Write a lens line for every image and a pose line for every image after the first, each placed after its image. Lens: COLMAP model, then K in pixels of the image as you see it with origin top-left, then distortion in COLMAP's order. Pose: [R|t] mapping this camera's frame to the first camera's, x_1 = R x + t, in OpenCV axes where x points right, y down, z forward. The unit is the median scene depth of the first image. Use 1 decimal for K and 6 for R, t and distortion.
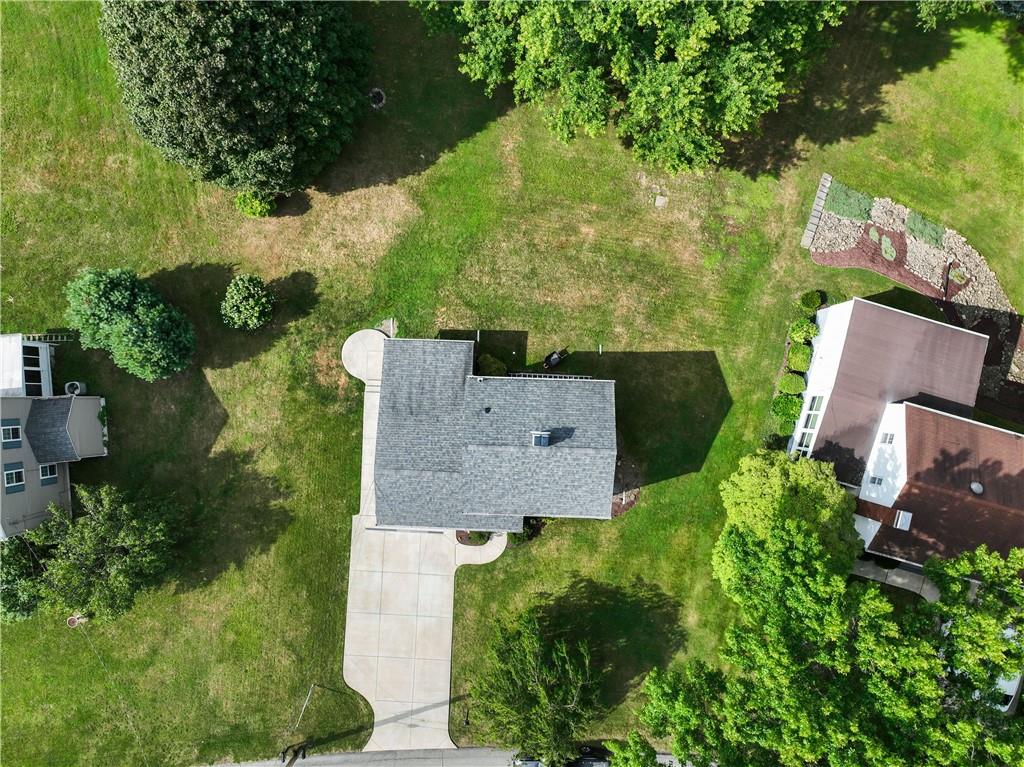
lens RADIAL K [[724.7, 0, 517.2], [0, 724.7, 402.8], [0, 0, 1]] dist [-0.005196, 0.006017]
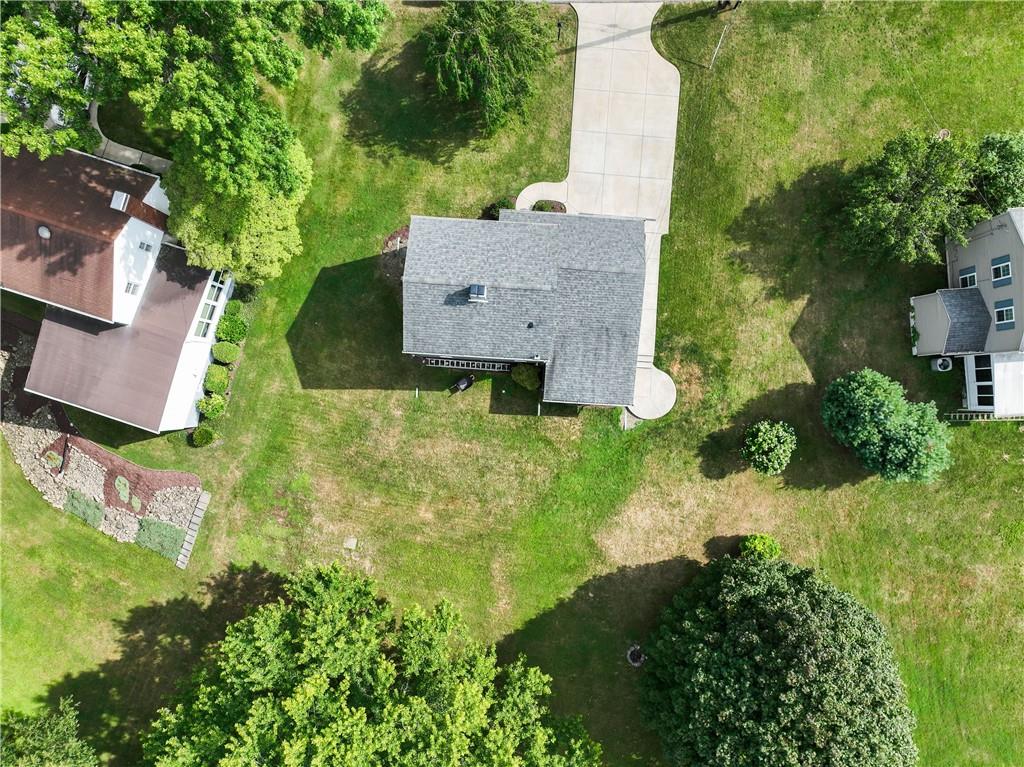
lens RADIAL K [[724.7, 0, 517.2], [0, 724.7, 402.8], [0, 0, 1]] dist [-0.005196, 0.006017]
pose [[-0.999600, -0.027796, -0.005155, -0.018951], [0.027546, -0.998675, 0.043474, -0.132234], [-0.006357, 0.043315, 0.999041, 0.004517]]
